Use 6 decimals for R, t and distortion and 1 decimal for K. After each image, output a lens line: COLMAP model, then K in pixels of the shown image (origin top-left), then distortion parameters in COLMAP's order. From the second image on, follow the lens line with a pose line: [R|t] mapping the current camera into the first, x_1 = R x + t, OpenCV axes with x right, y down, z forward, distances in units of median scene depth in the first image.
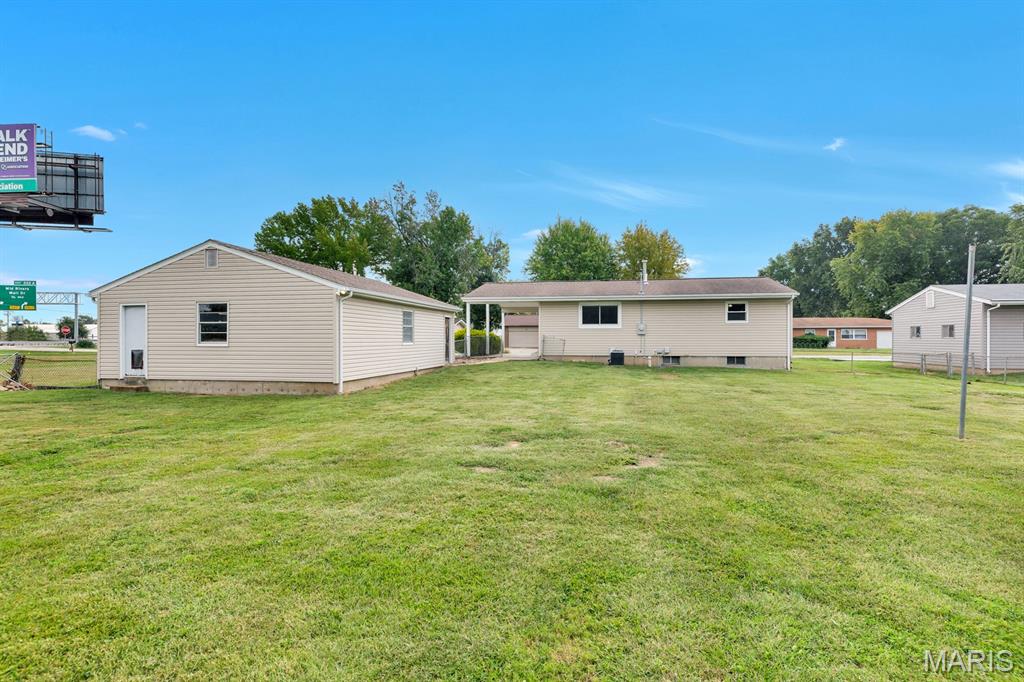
lens RADIAL K [[491.0, 0, 514.4], [0, 491.0, 340.7], [0, 0, 1]] dist [-0.001583, 0.000019]
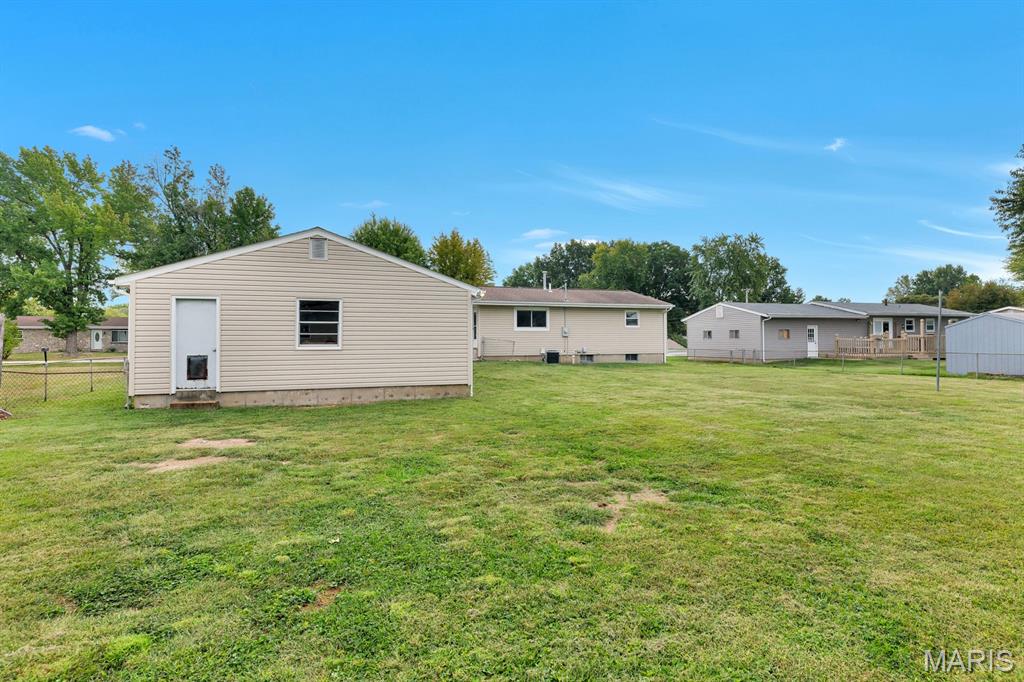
lens RADIAL K [[491.0, 0, 518.3], [0, 491.0, 340.5], [0, 0, 1]] dist [-0.001583, 0.000019]
pose [[0.877063, -0.002196, 0.480371, -0.406344], [0.003503, 0.999992, -0.001824, -0.001080], [-0.480363, 0.003282, 0.877064, 0.038627]]
